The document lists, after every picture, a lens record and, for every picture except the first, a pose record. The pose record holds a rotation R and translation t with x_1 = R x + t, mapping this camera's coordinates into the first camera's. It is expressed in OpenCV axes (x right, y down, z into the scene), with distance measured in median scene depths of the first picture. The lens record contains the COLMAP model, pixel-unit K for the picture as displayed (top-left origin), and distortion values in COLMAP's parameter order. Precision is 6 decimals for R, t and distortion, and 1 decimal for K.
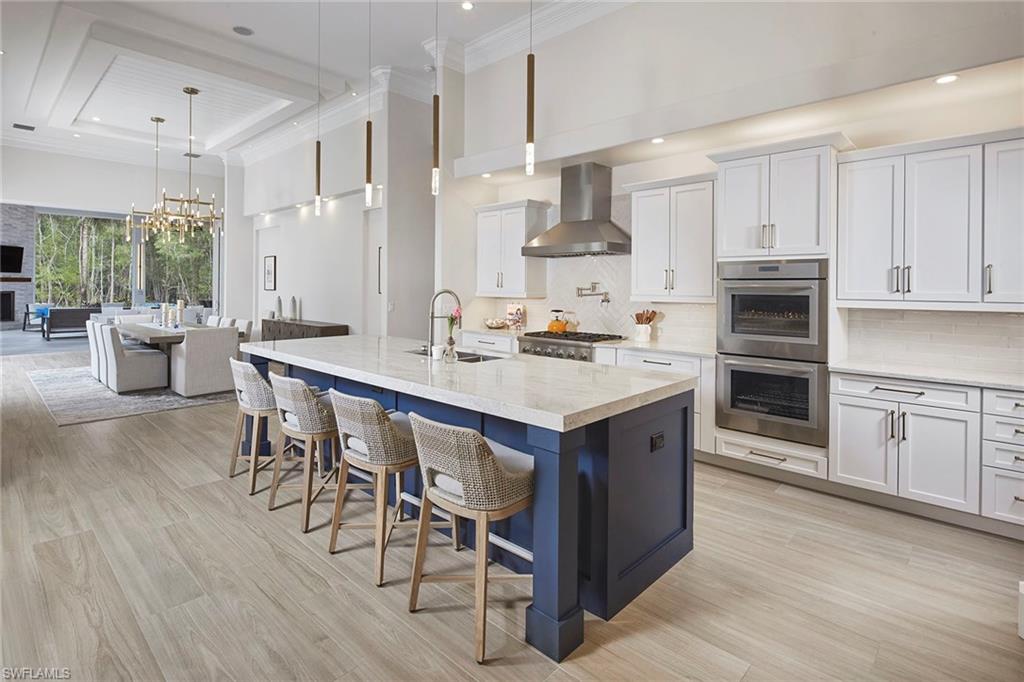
lens RADIAL K [[507.0, 0, 514.4], [0, 507.0, 285.8], [0, 0, 1]] dist [0.004100, -0.004560]
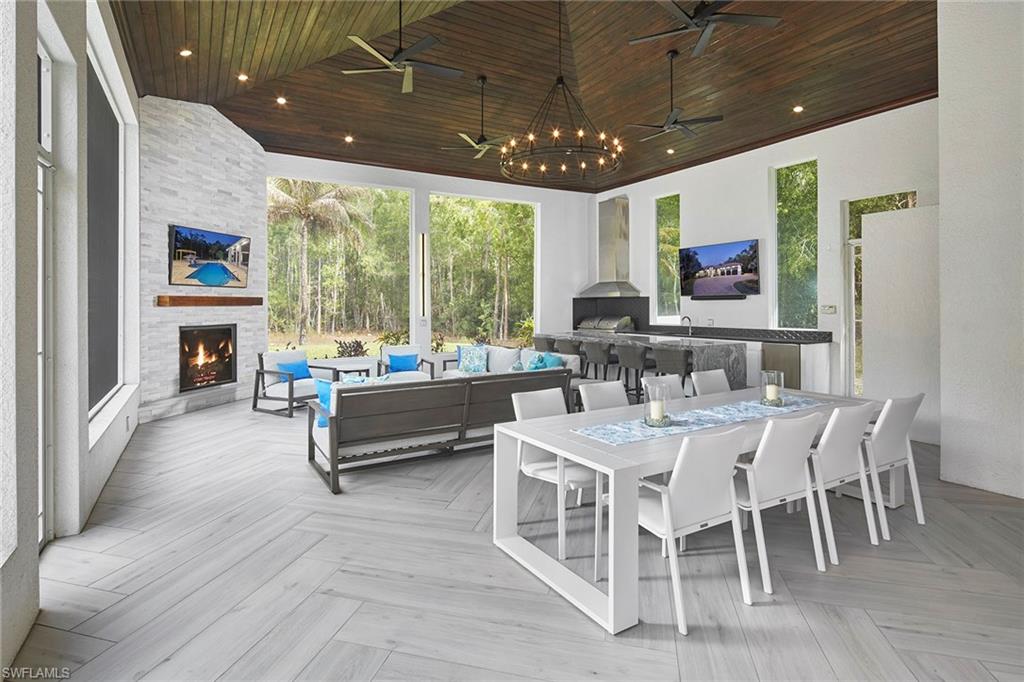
lens RADIAL K [[507.0, 0, 504.5], [0, 507.0, 299.9], [0, 0, 1]] dist [0.004100, -0.004560]
pose [[0.961280, -0.018613, -0.274943, -0.587442], [0.015885, 0.999800, -0.012148, -0.003266], [0.275114, 0.007310, 0.961384, 0.584233]]
